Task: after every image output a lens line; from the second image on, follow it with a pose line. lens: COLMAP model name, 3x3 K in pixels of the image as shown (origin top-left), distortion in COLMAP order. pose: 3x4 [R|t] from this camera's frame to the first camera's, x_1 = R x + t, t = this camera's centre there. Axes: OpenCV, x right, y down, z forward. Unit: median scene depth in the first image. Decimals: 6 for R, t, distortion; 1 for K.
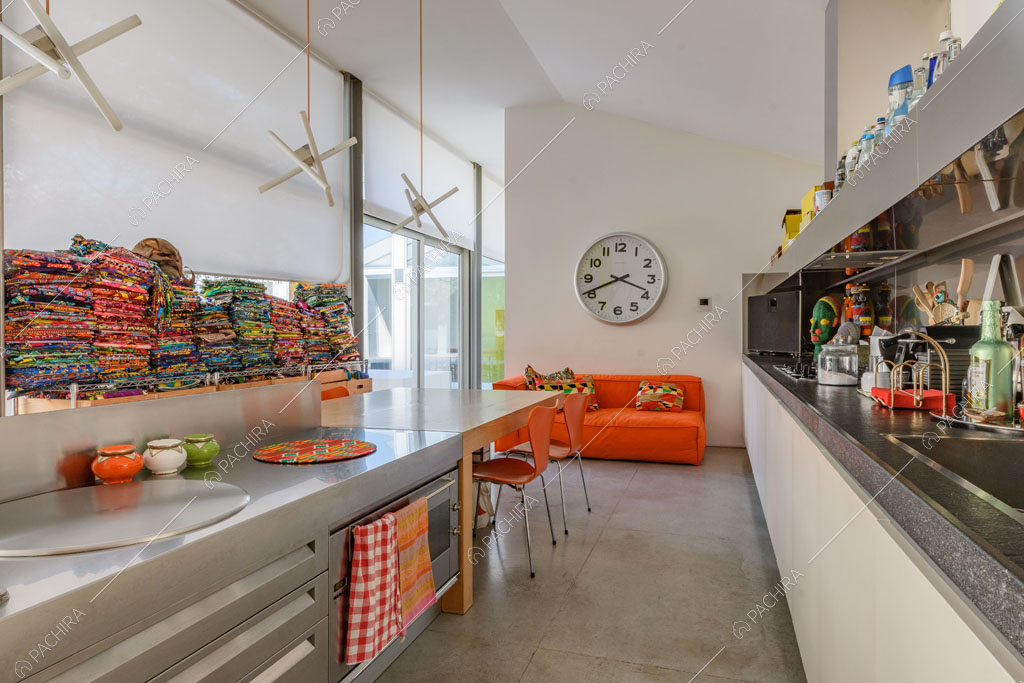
lens RADIAL K [[616.3, 0, 506.7], [0, 616.3, 335.4], [0, 0, 1]] dist [0.002809, -0.003832]
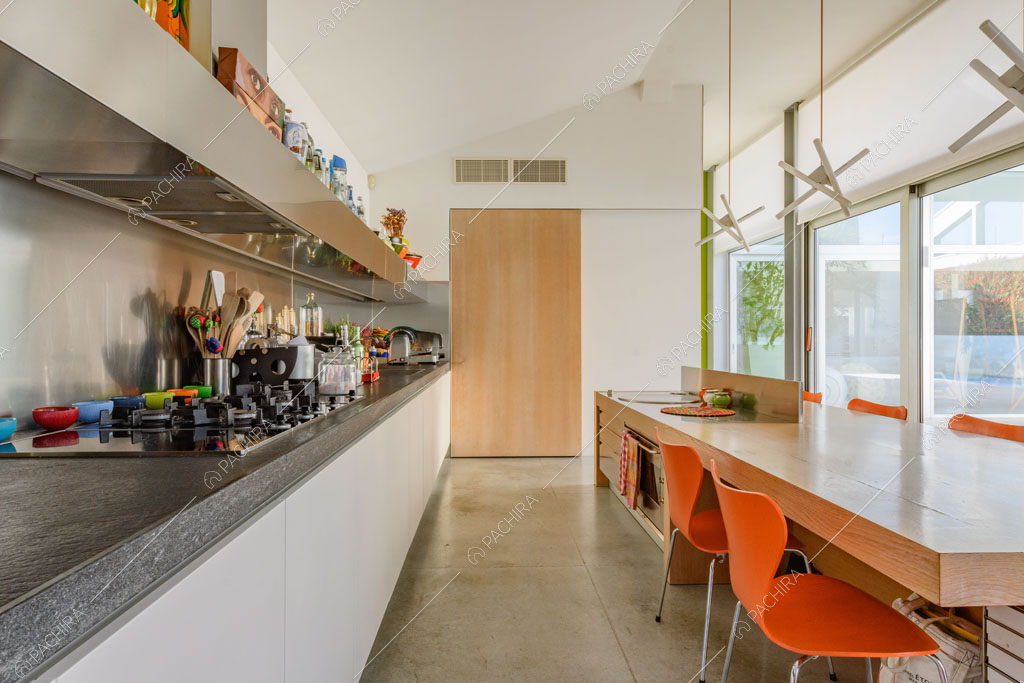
lens RADIAL K [[616.3, 0, 503.3], [0, 616.3, 335.9], [0, 0, 1]] dist [0.002809, -0.003832]
pose [[-0.939774, 0.000602, -0.341797, 0.432848], [0.000693, 1.000000, -0.000145, -0.008123], [0.341797, -0.000373, -0.939774, 1.390297]]
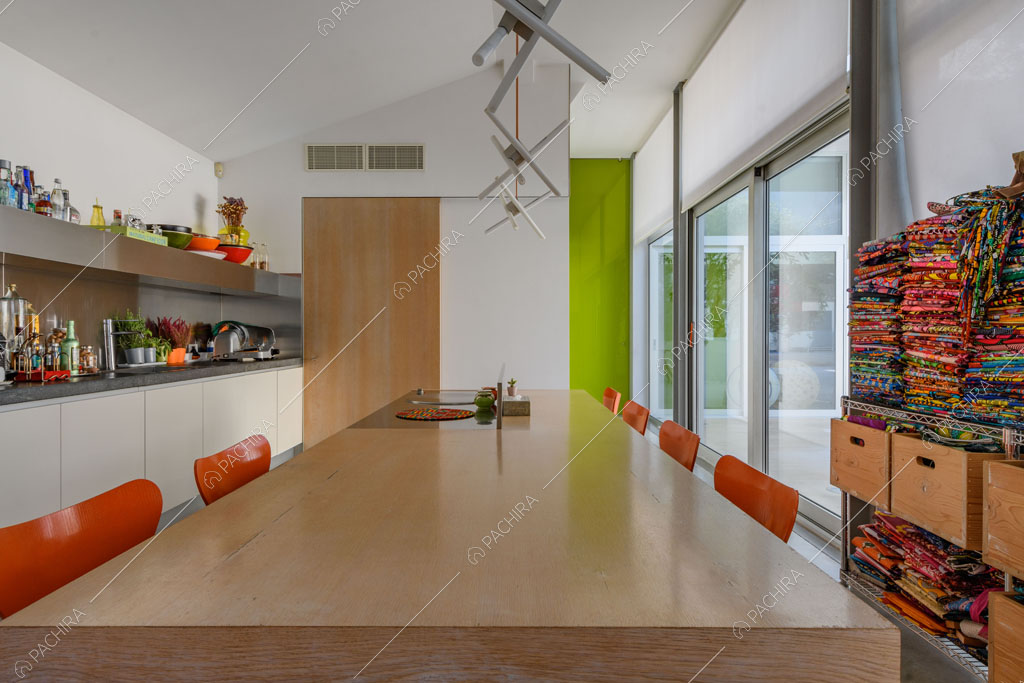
lens RADIAL K [[616.3, 0, 517.3], [0, 616.3, 340.1], [0, 0, 1]] dist [0.002809, -0.003832]
pose [[-0.951659, 0.003414, -0.307139, -0.017020], [-0.001230, 0.999888, 0.014925, -0.008951], [0.307155, 0.014581, -0.951548, 1.461403]]
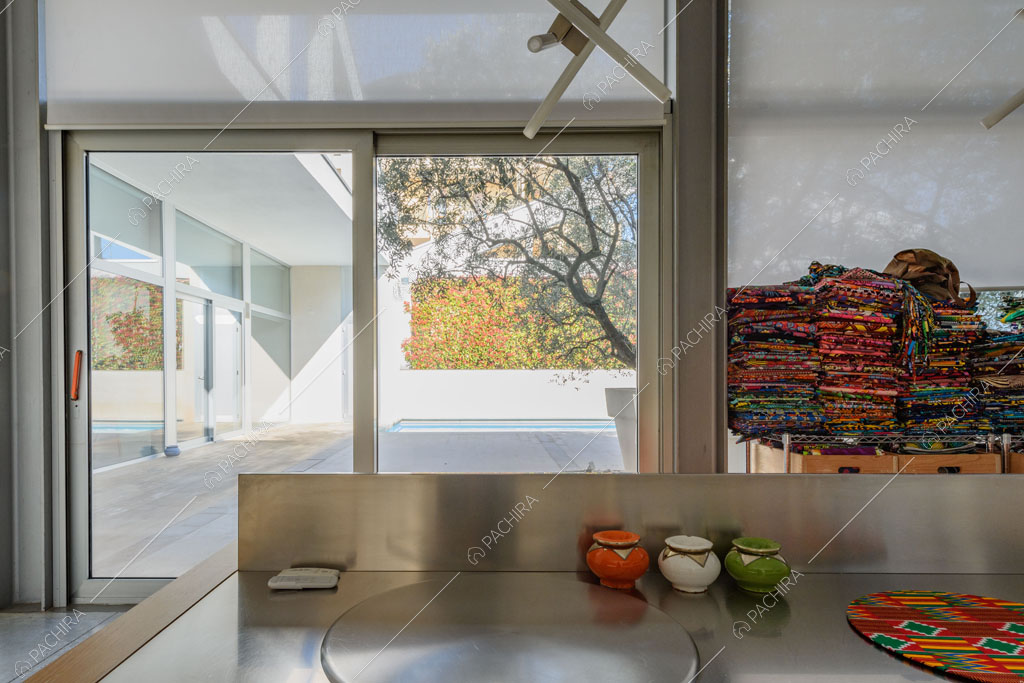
lens RADIAL K [[616.3, 0, 486.2], [0, 616.3, 380.4], [0, 0, 1]] dist [0.002809, -0.003832]
pose [[0.284035, 0.010507, -0.958756, 0.009232], [-0.002704, 0.999945, 0.010157, -0.003468], [0.958810, -0.000292, 0.284048, 0.305665]]
